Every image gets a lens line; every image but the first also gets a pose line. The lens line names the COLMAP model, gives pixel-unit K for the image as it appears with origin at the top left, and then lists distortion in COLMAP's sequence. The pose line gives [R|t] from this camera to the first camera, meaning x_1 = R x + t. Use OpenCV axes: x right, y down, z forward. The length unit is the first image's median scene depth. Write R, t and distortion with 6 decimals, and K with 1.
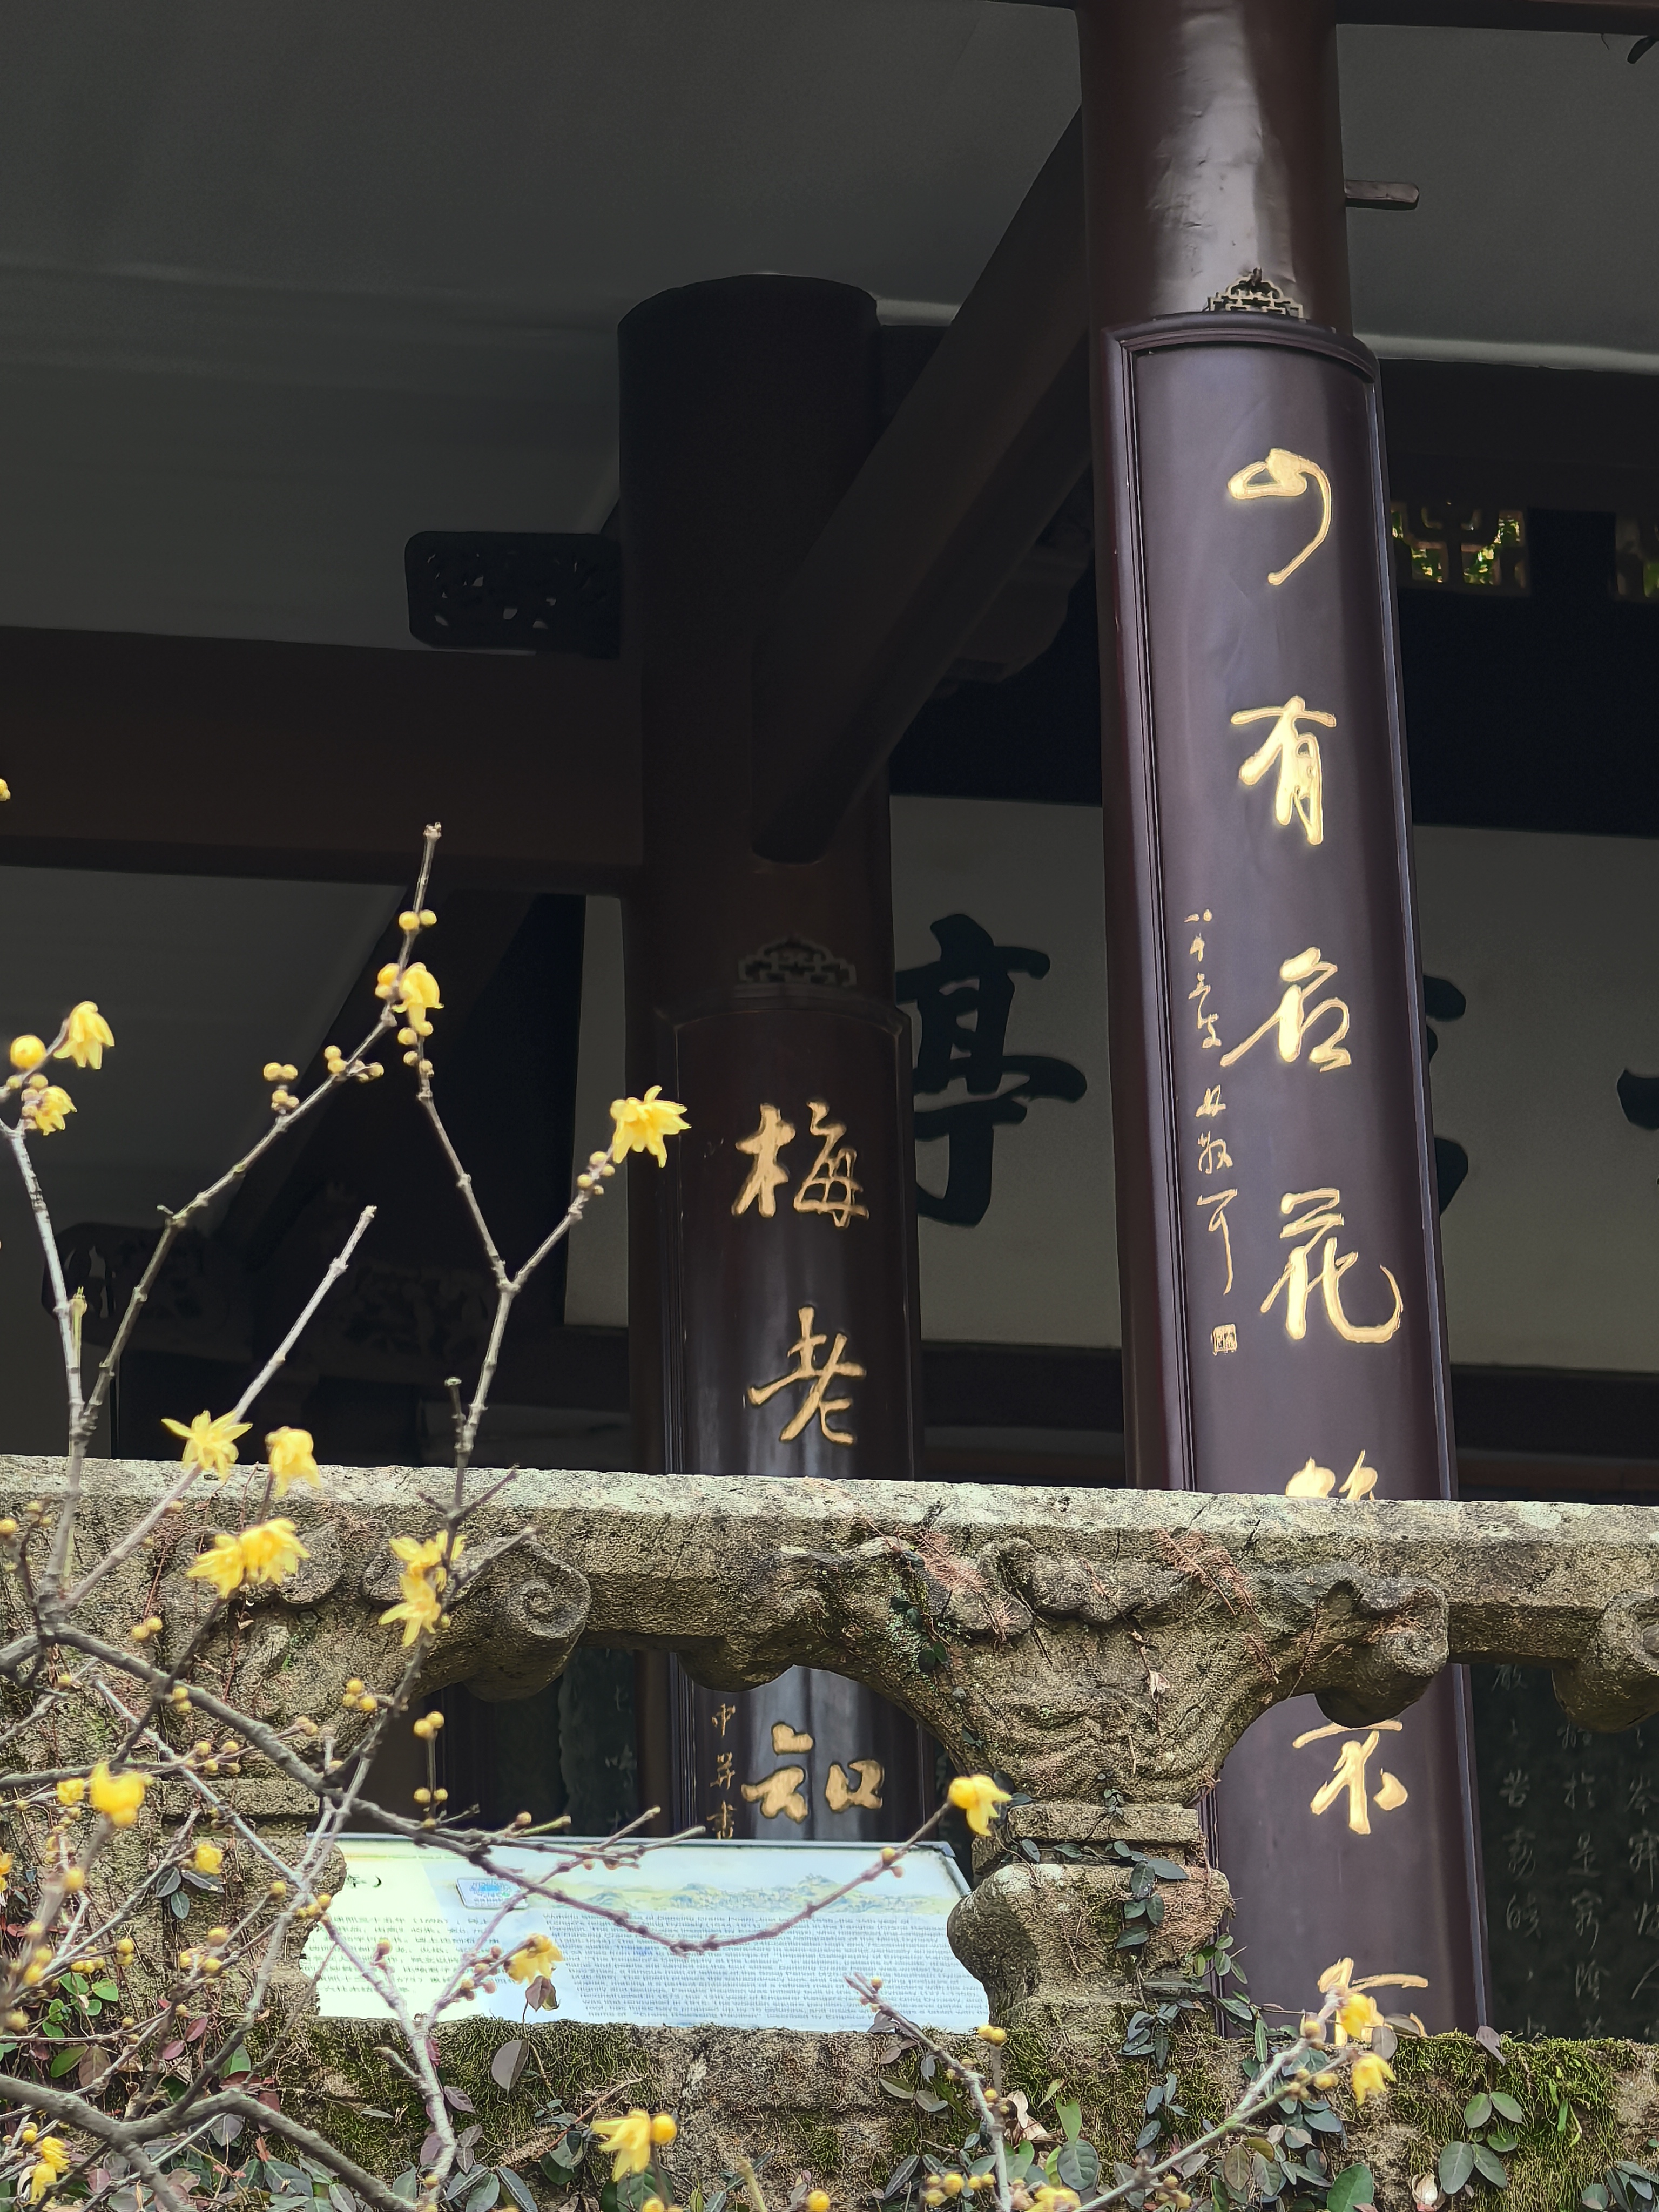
lens RADIAL K [[9605.7, 0, 829.5], [0, 9605.7, 1106.0], [0, 0, 1]] dist [-0.025824, -0.774588]
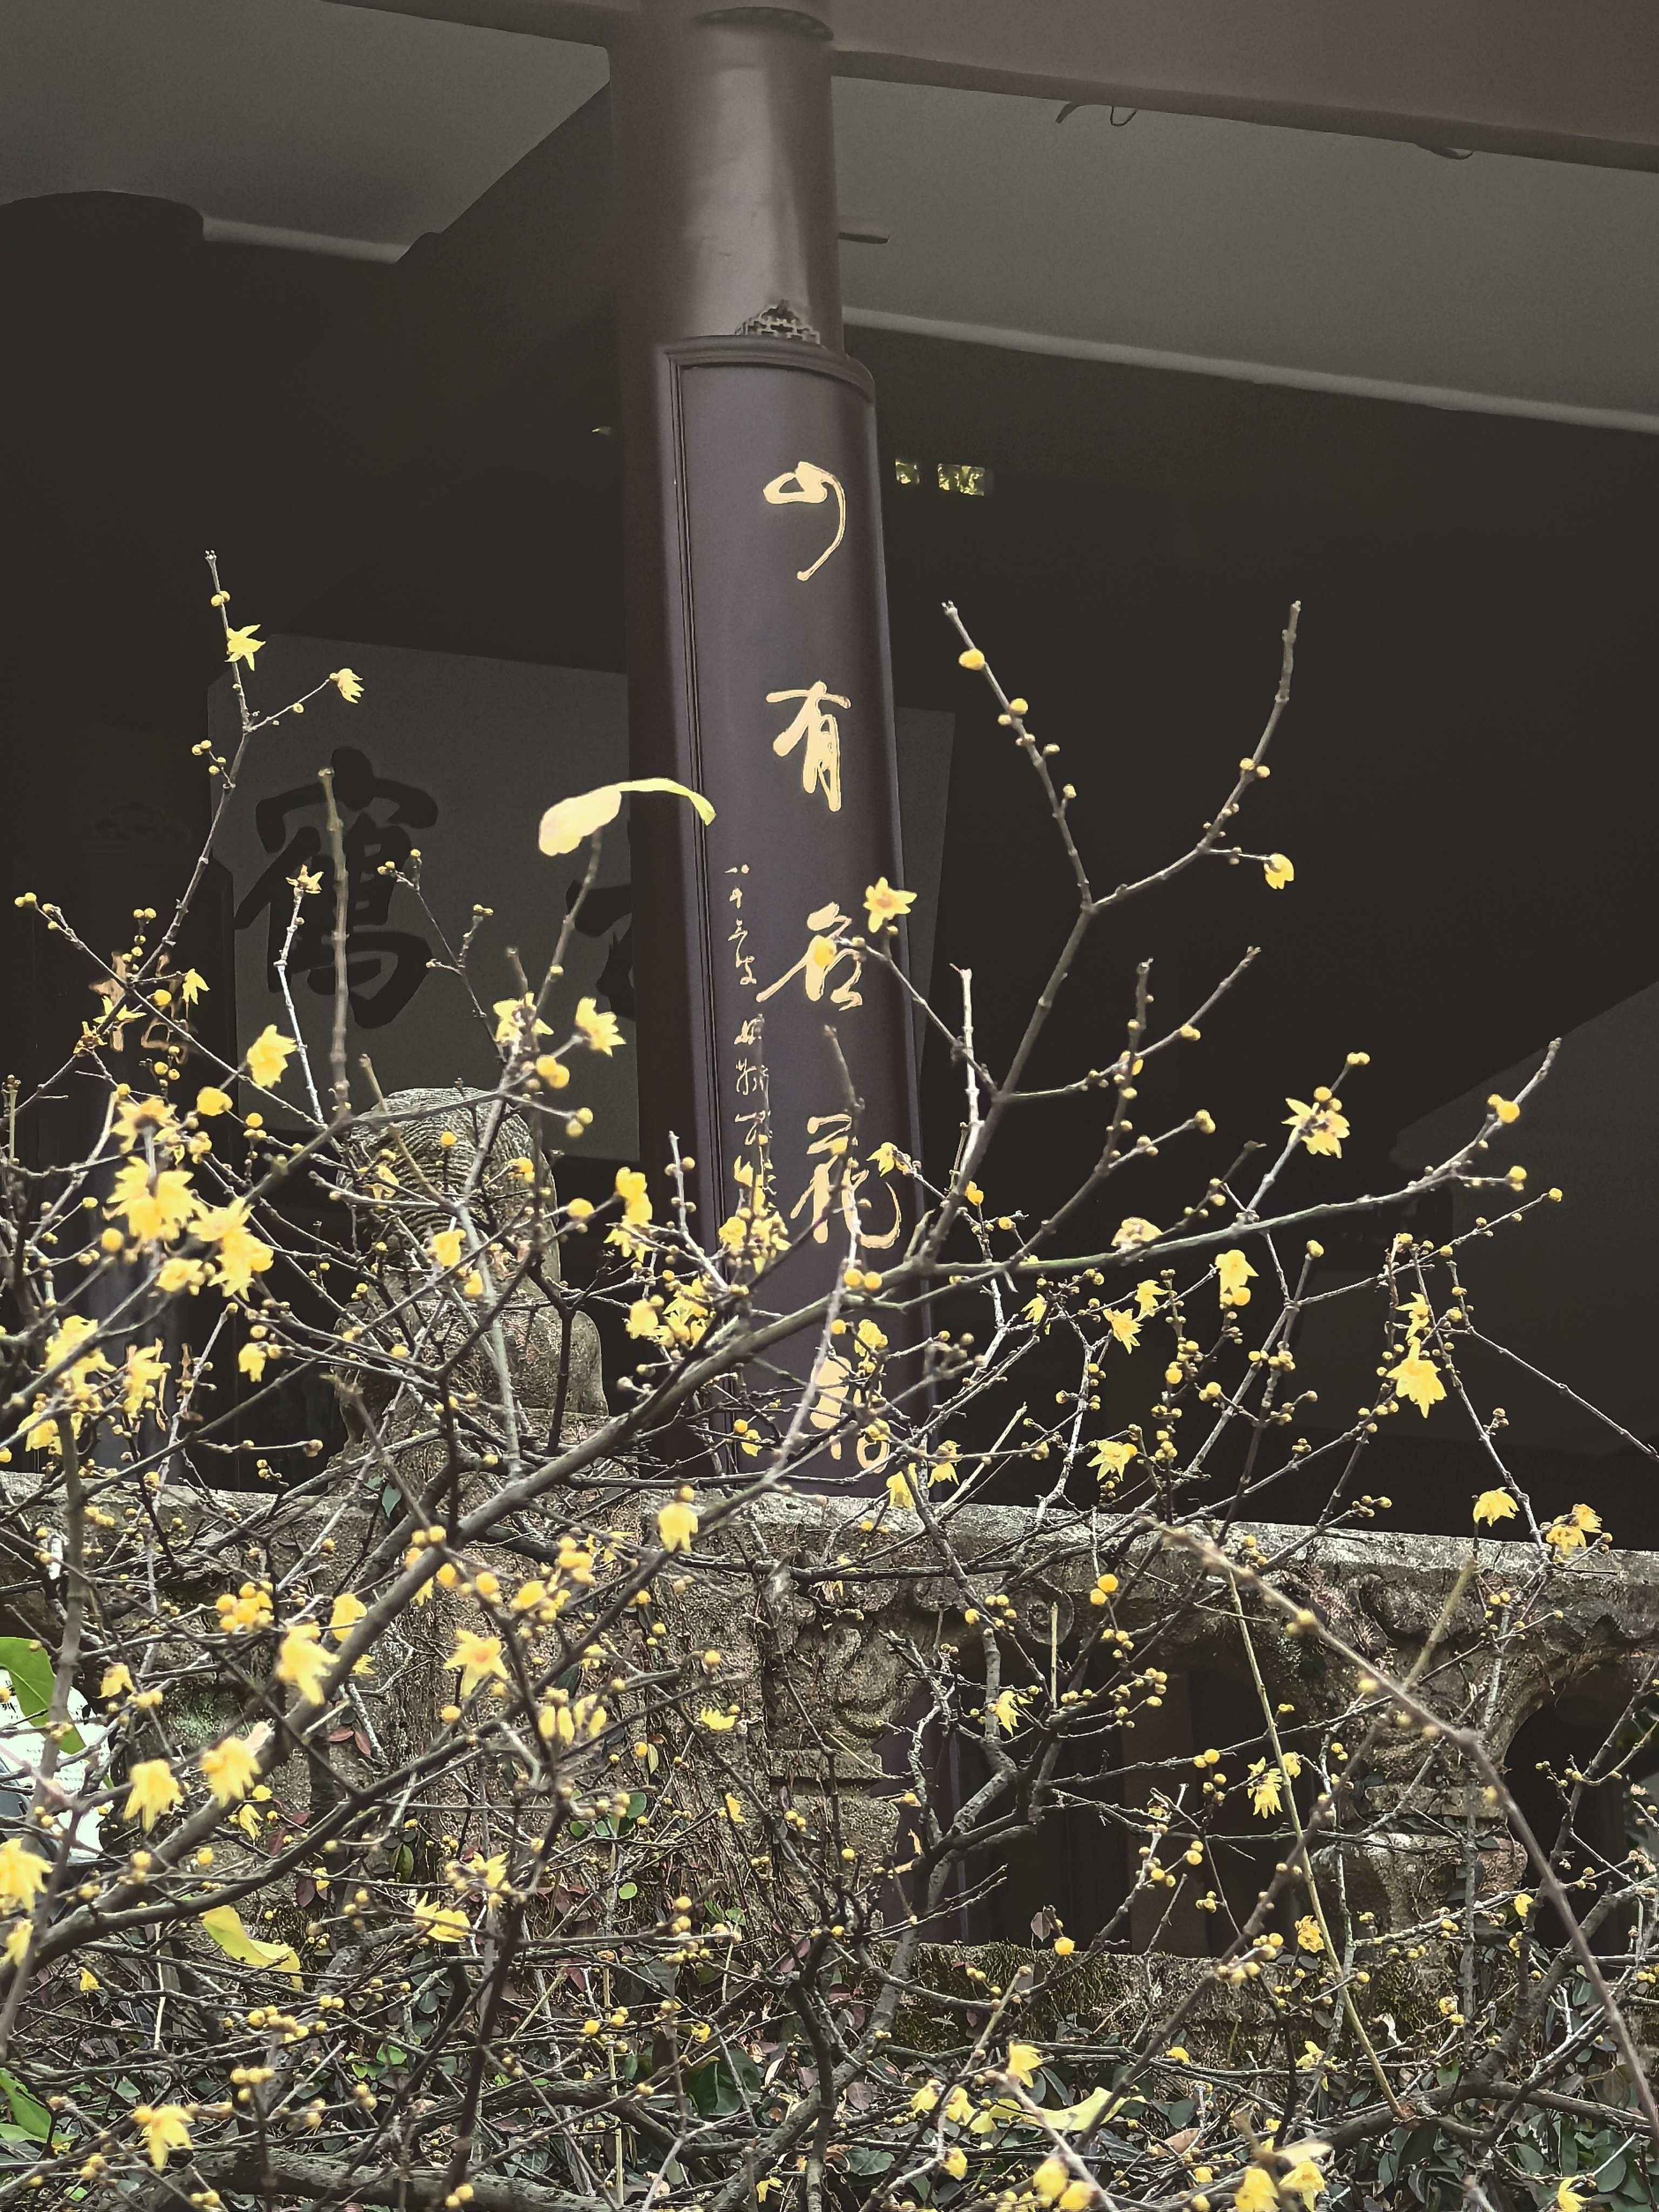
lens RADIAL K [[9605.7, 0, 829.5], [0, 9605.7, 1106.0], [0, 0, 1]] dist [-0.025824, -0.774588]
pose [[0.977351, 0.051978, 0.205141, -0.187152], [-0.061039, 0.997408, 0.038087, -0.036177], [-0.202630, -0.049746, 0.977991, -0.134061]]
